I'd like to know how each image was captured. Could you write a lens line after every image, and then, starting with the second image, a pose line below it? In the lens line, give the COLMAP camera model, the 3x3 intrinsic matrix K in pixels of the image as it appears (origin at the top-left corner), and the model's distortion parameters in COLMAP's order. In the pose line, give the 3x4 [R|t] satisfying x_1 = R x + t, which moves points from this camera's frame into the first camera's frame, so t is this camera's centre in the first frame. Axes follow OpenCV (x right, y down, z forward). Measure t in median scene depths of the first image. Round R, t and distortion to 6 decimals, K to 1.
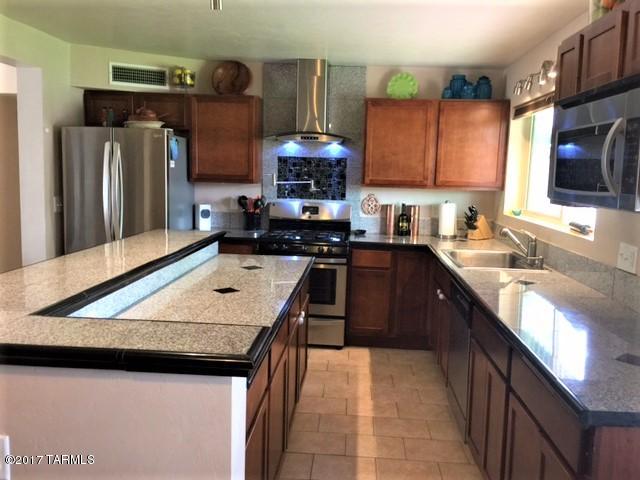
lens RADIAL K [[554.5, 0, 319.3], [0, 554.5, 239.5], [0, 0, 1]] dist [0.082784, -0.099435]
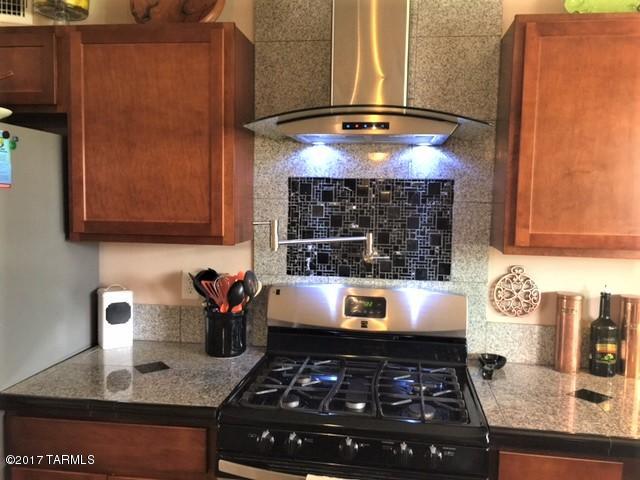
lens RADIAL K [[554.5, 0, 323.1], [0, 554.5, 240.2], [0, 0, 1]] dist [0.082784, -0.099435]
pose [[0.998562, -0.003715, -0.053481, -0.025653], [0.001050, 0.998760, -0.049776, -0.081317], [0.053600, 0.049648, 0.997327, 0.586020]]
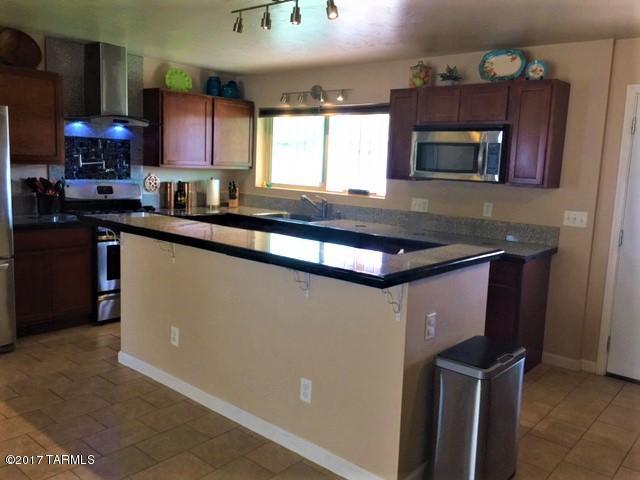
lens RADIAL K [[554.5, 0, 322.1], [0, 554.5, 236.5], [0, 0, 1]] dist [0.082784, -0.099435]
pose [[0.582857, -0.115119, 0.804379, -0.624762], [0.077939, 0.993270, 0.085678, -0.025157], [-0.808828, 0.012755, 0.587907, 0.068136]]
